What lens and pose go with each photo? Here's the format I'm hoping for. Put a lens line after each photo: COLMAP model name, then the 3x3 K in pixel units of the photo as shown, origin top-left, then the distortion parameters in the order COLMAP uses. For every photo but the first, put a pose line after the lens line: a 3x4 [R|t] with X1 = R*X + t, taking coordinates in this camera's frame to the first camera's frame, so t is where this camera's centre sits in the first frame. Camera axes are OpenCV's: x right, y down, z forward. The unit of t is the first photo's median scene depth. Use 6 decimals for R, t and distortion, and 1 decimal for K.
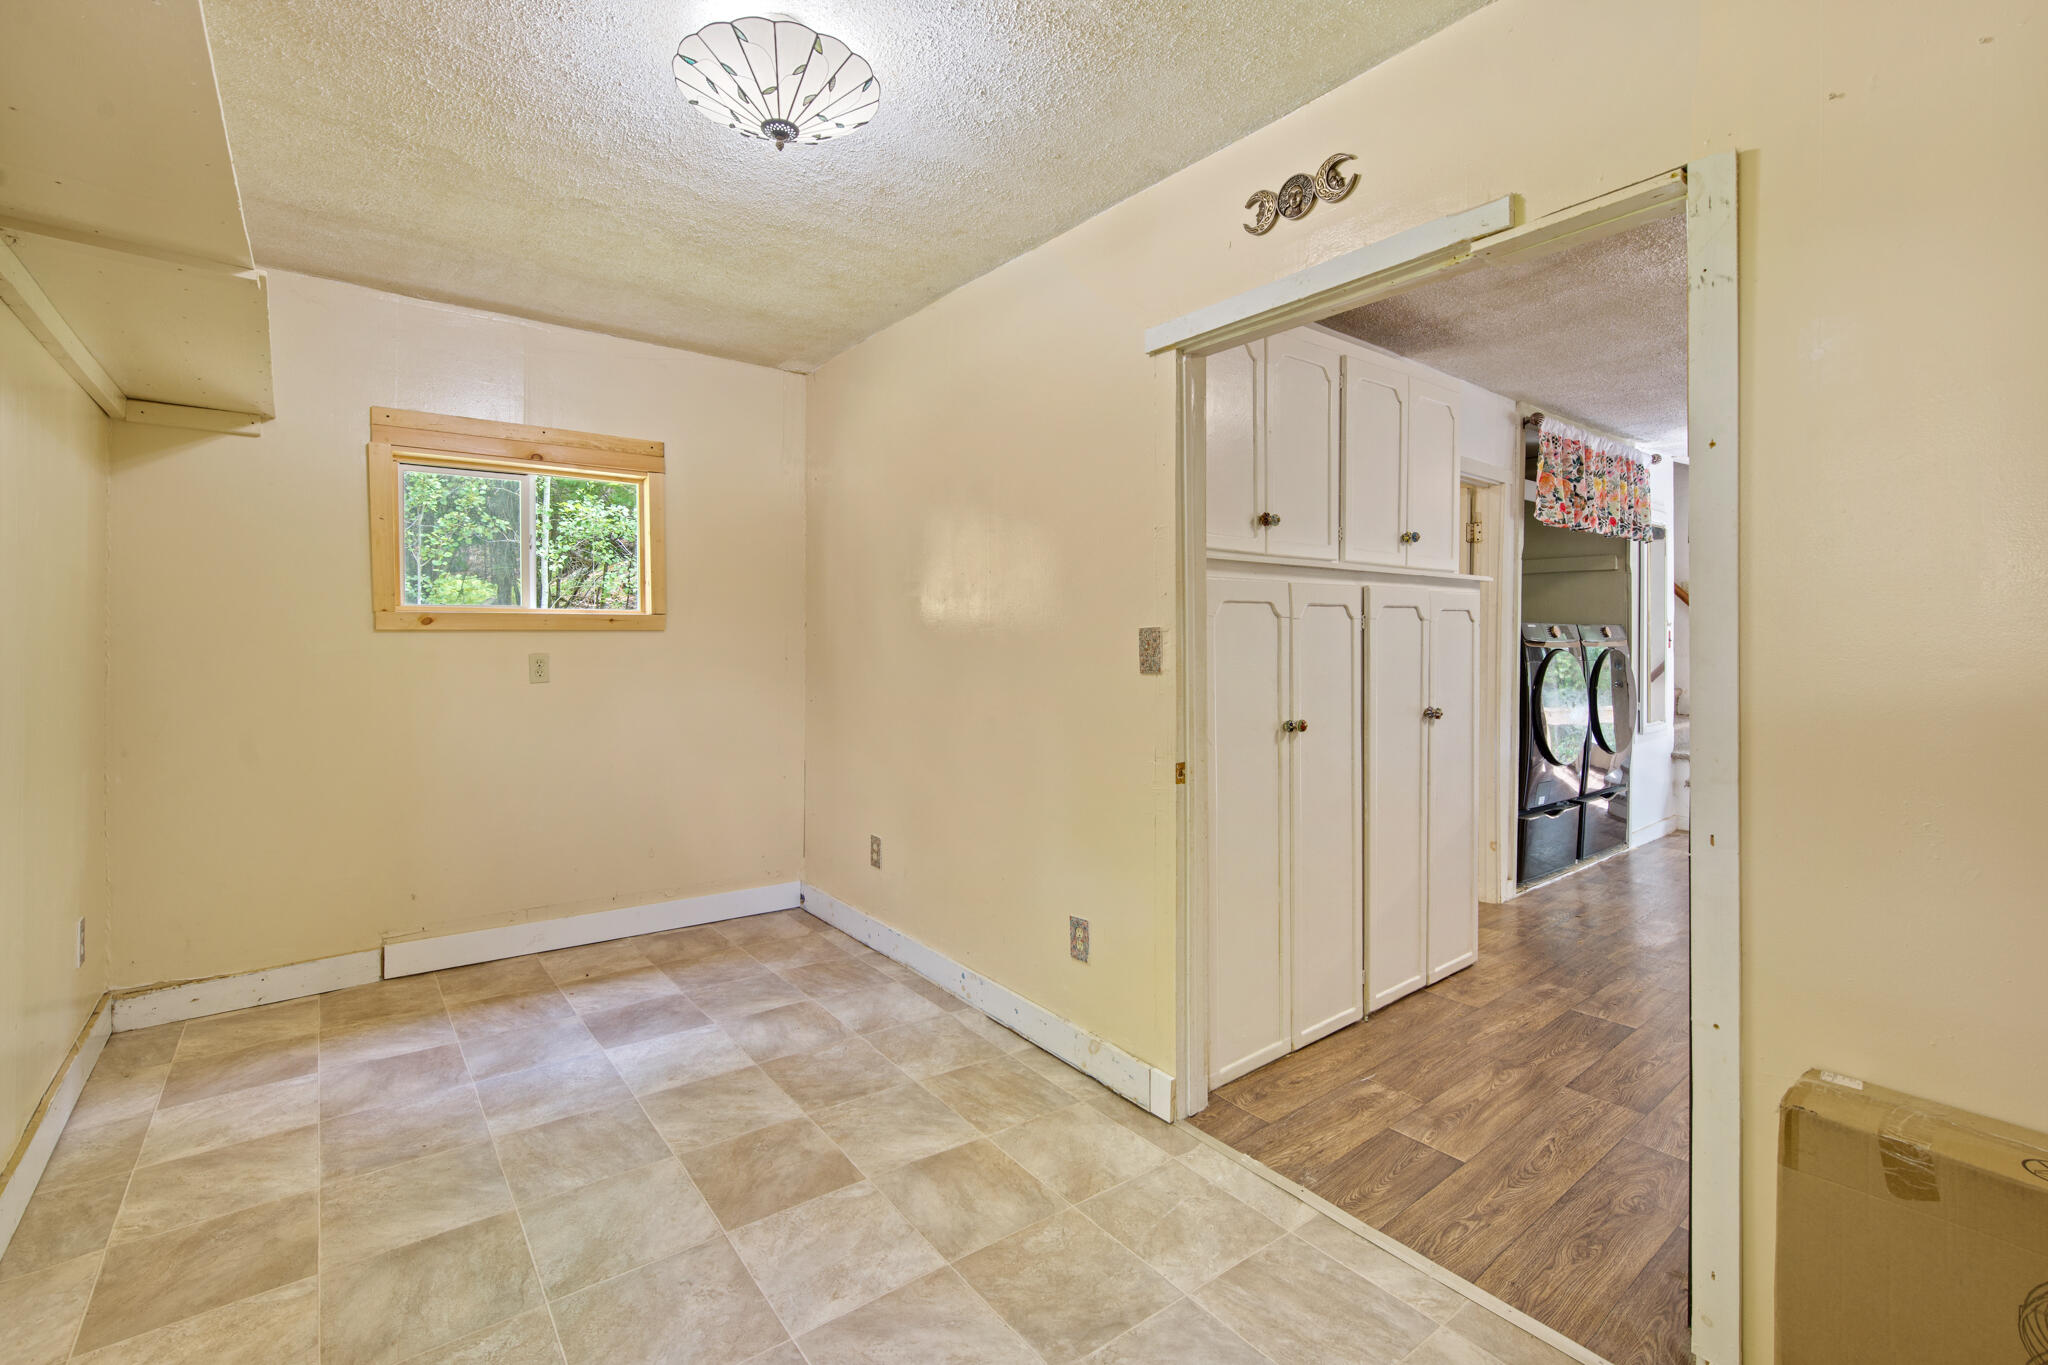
lens RADIAL K [[896.7, 0, 1024.9], [0, 896.7, 648.6], [0, 0, 1]] dist [-0.008340, -0.001093]
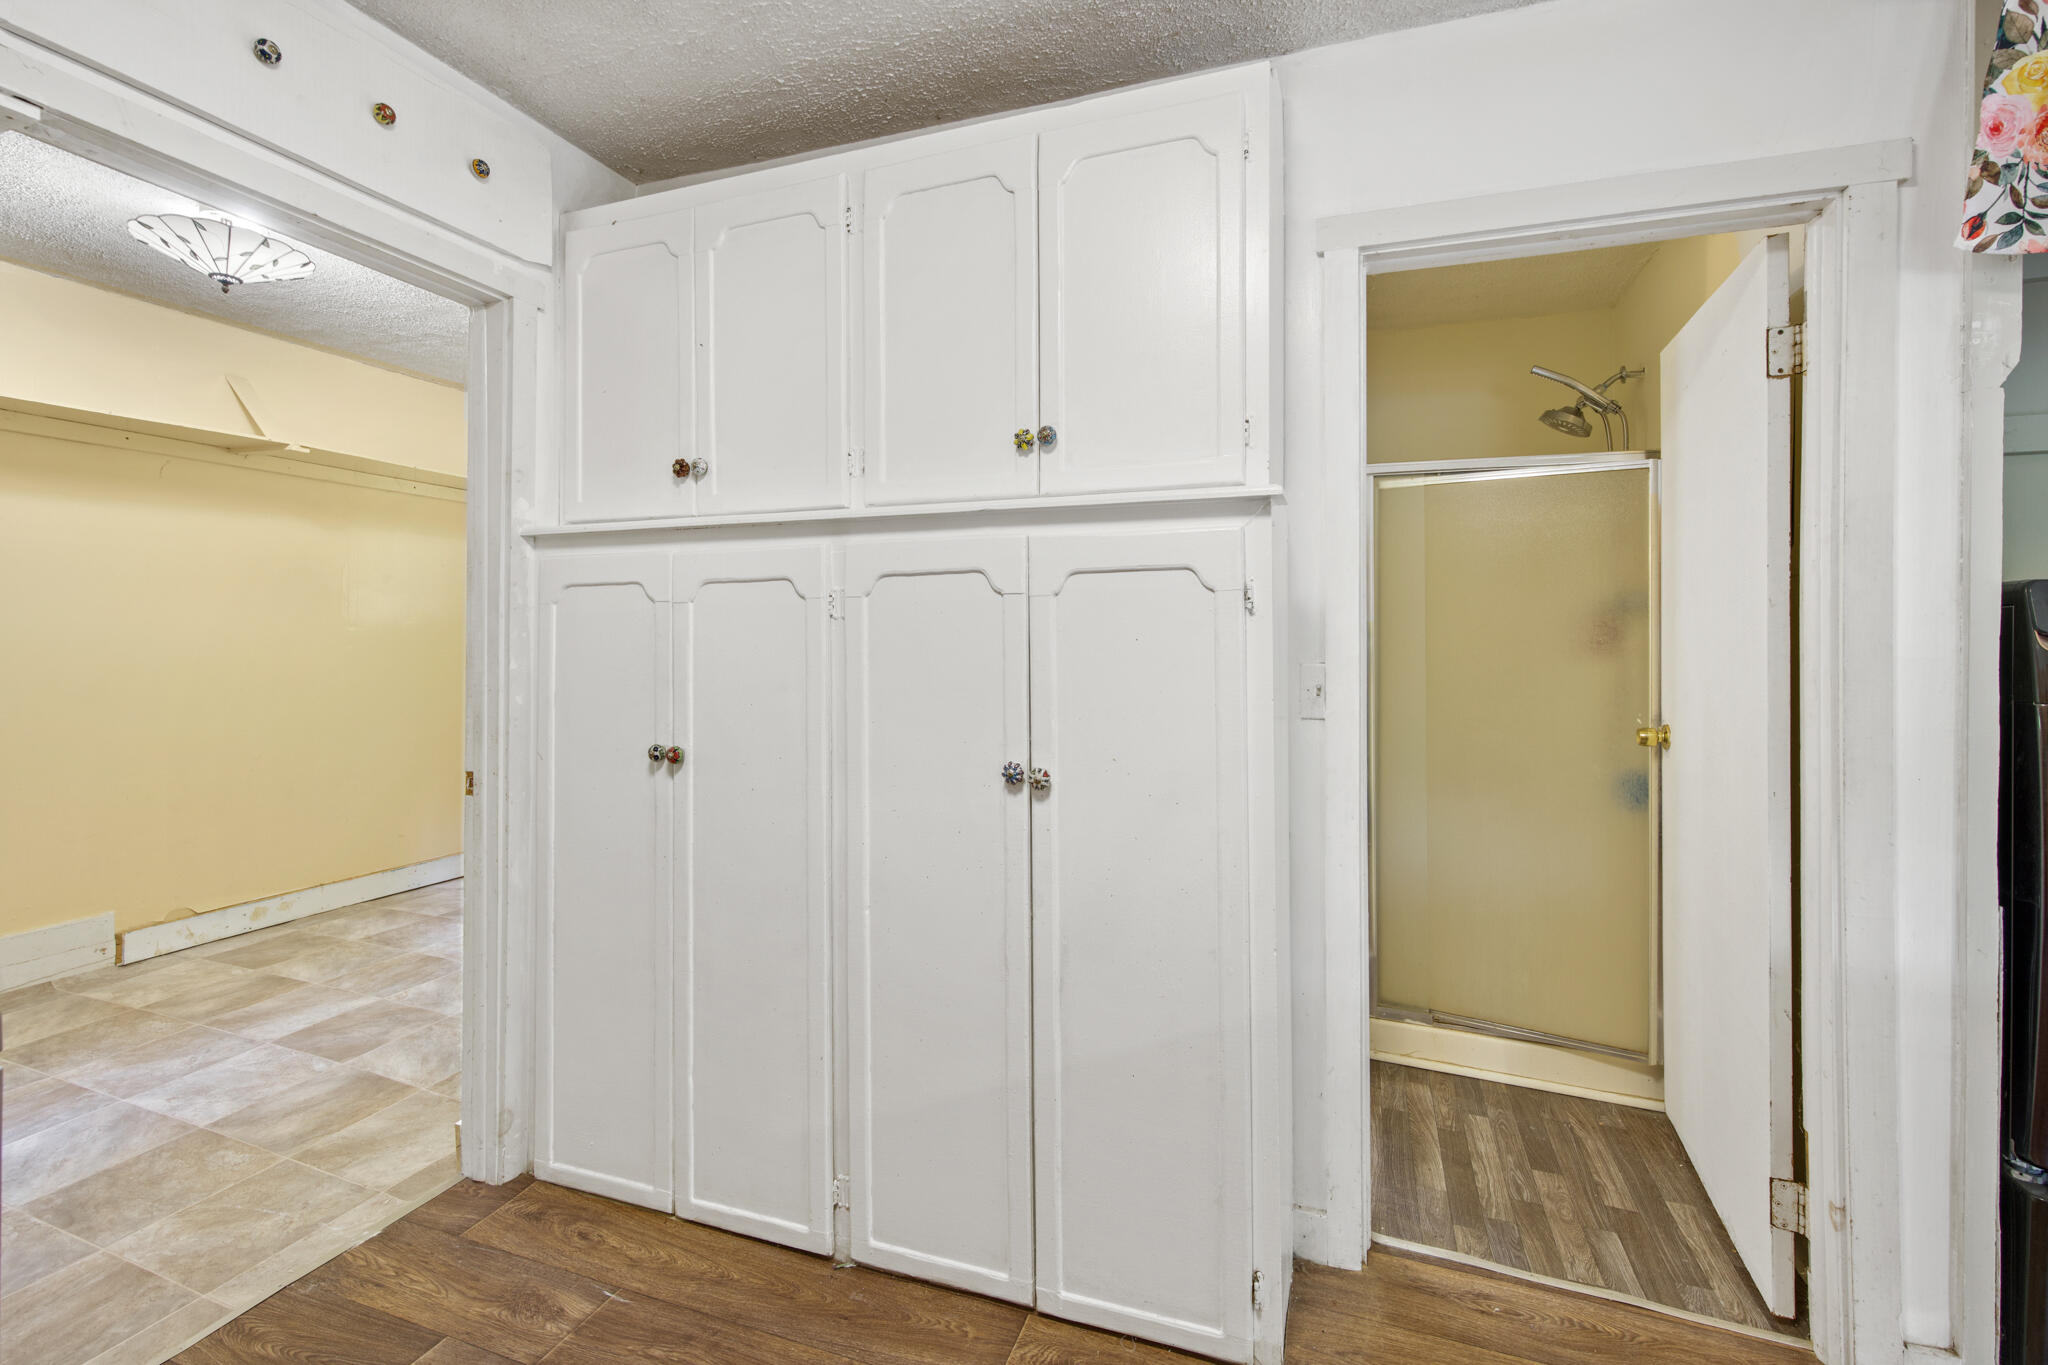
lens RADIAL K [[895.3, 0, 1030.6], [0, 895.3, 636.4], [0, 0, 1]] dist [0.000001, 0.000179]
pose [[0.526018, -0.005992, -0.850452, 1.316301], [-0.008515, 0.999888, -0.012311, -0.001096], [0.850431, 0.013718, 0.525908, 1.076299]]
